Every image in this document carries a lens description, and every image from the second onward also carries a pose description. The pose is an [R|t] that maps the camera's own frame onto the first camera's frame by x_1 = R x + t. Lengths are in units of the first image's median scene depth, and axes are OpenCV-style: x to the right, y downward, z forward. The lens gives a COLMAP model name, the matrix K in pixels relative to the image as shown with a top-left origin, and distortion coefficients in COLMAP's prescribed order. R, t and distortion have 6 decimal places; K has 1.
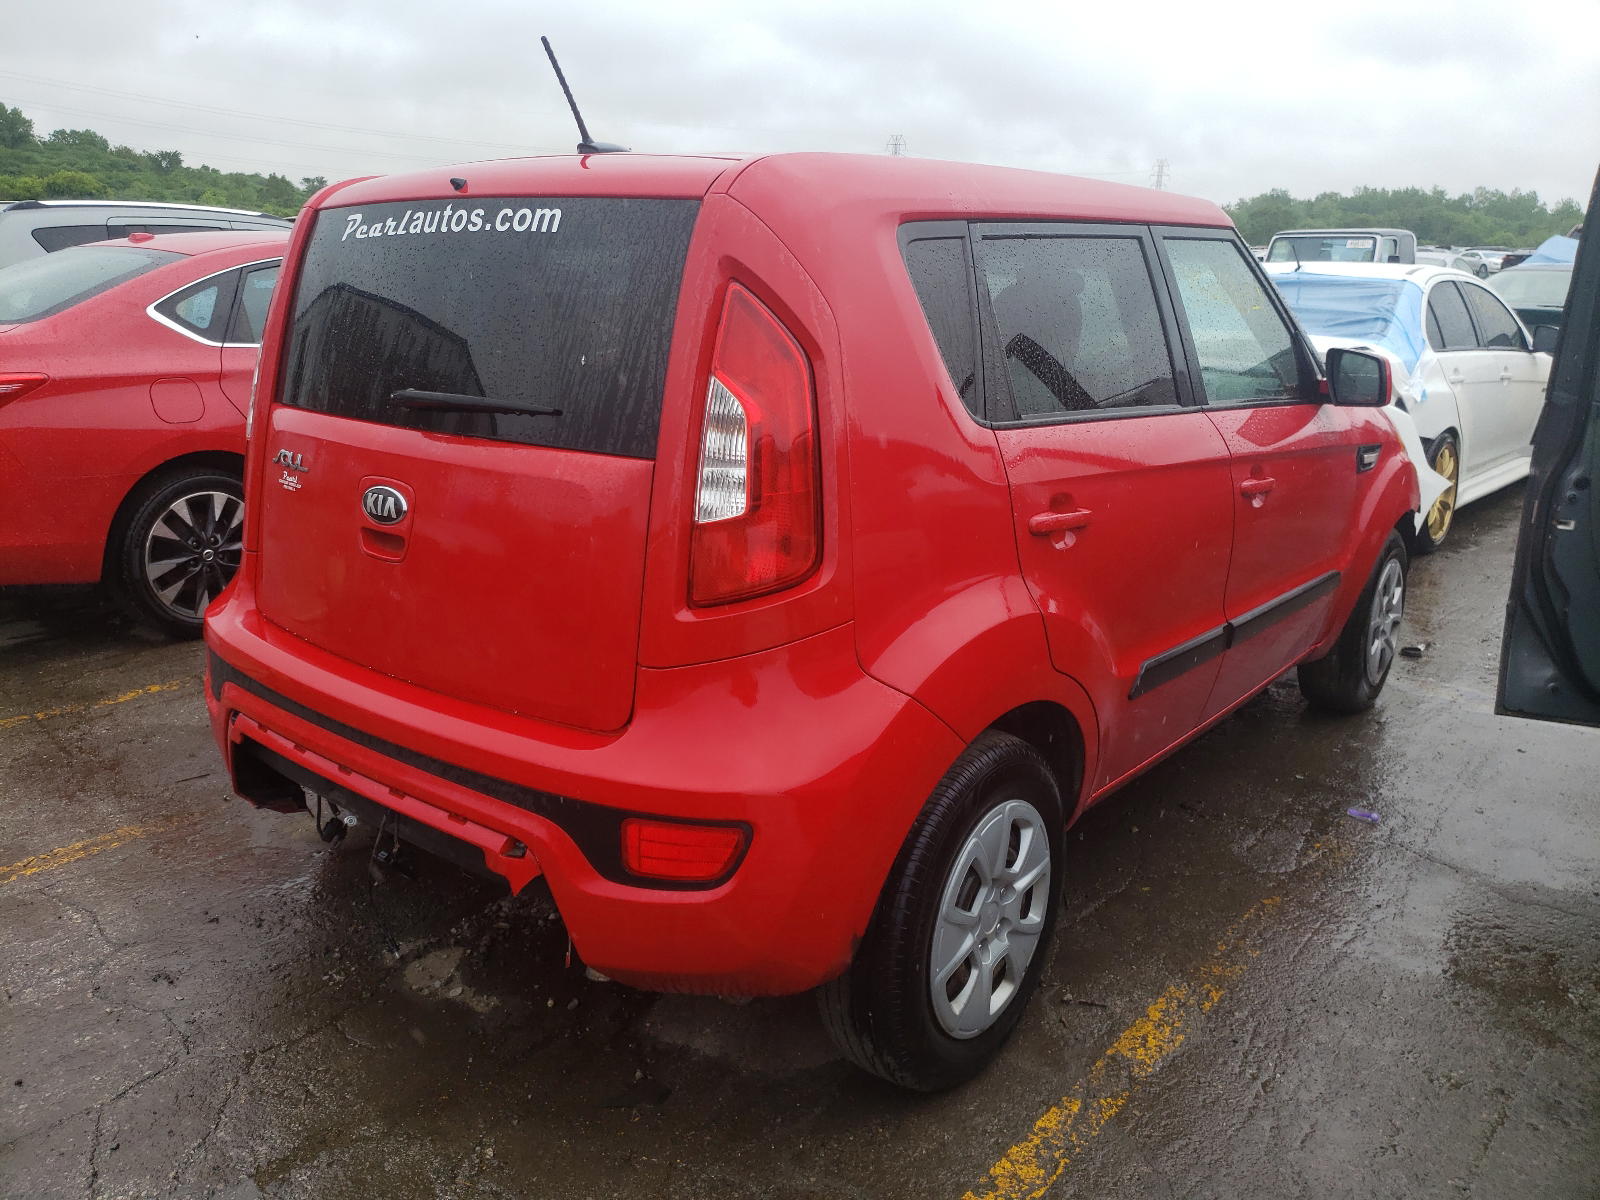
lens RADIAL K [[1343.7, 0, 800.0], [0, 1343.7, 600.0], [0, 0, 1]] dist [0.000415, 0.000098]
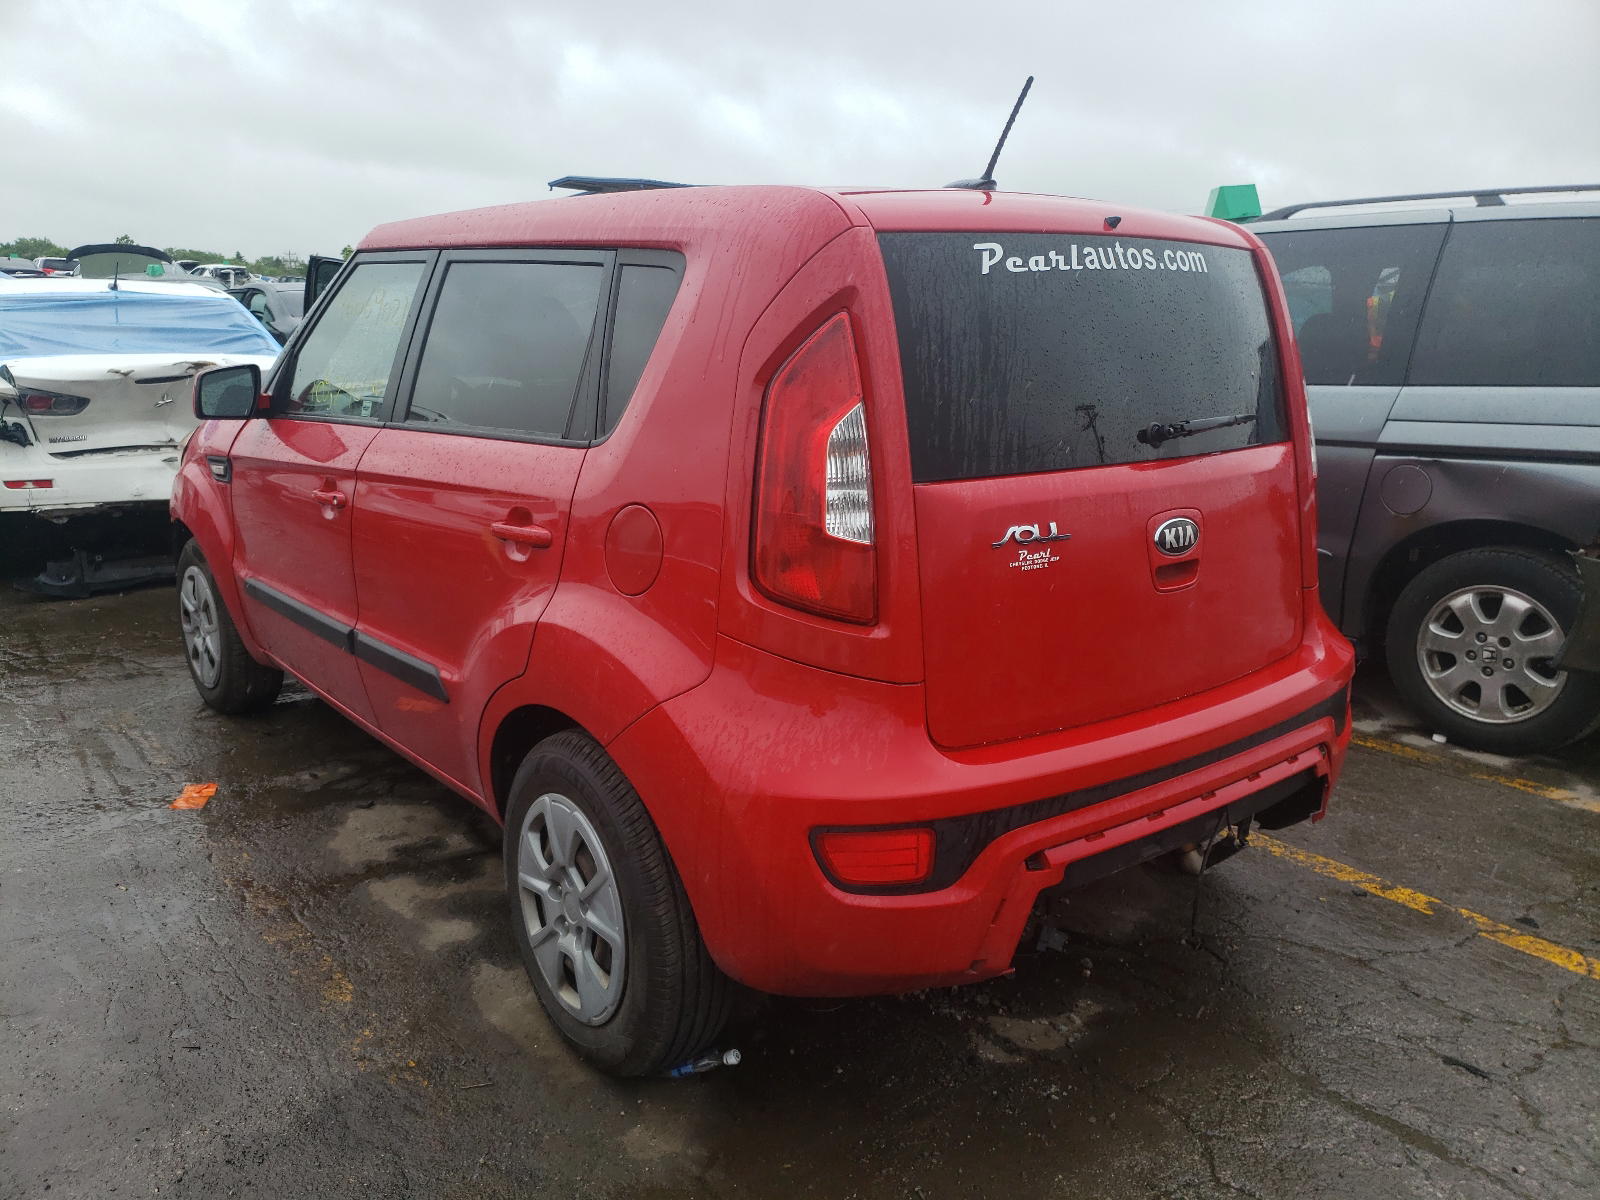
lens RADIAL K [[1343.7, 0, 800.0], [0, 1343.7, 600.0], [0, 0, 1]] dist [0.000415, 0.000098]
pose [[0.147812, -0.235518, 0.960564, -1.316952], [0.226800, 0.953422, 0.198867, -0.286716], [-0.962660, 0.188461, 0.194343, 1.063099]]
